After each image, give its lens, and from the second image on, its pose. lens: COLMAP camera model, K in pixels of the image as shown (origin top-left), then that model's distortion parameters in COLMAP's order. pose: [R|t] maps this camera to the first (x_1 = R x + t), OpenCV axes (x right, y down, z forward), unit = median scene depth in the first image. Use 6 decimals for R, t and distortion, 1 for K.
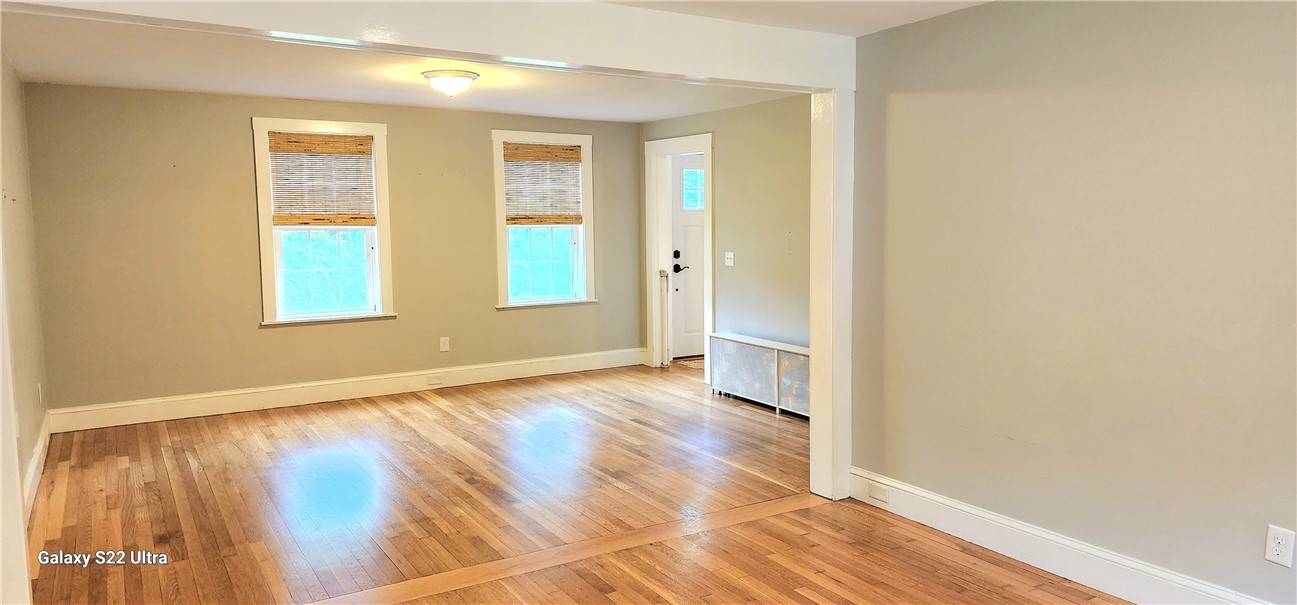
lens RADIAL K [[866.1, 0, 664.2], [0, 866.1, 293.8], [0, 0, 1]] dist [0.061721, -0.000080]
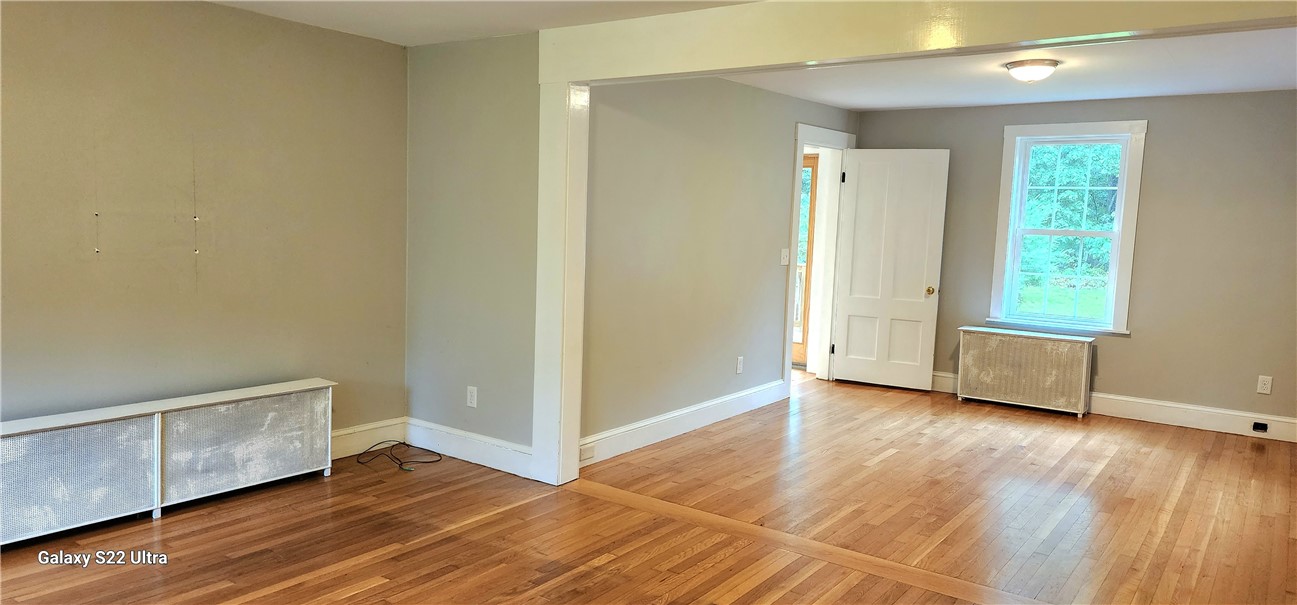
lens RADIAL K [[866.1, 0, 664.2], [0, 866.1, 293.8], [0, 0, 1]] dist [0.061721, -0.000080]
pose [[-0.375678, -0.094500, 0.921920, -0.645977], [0.049267, 0.991344, 0.121692, -0.085850], [-0.925440, 0.091137, -0.367770, 1.042891]]
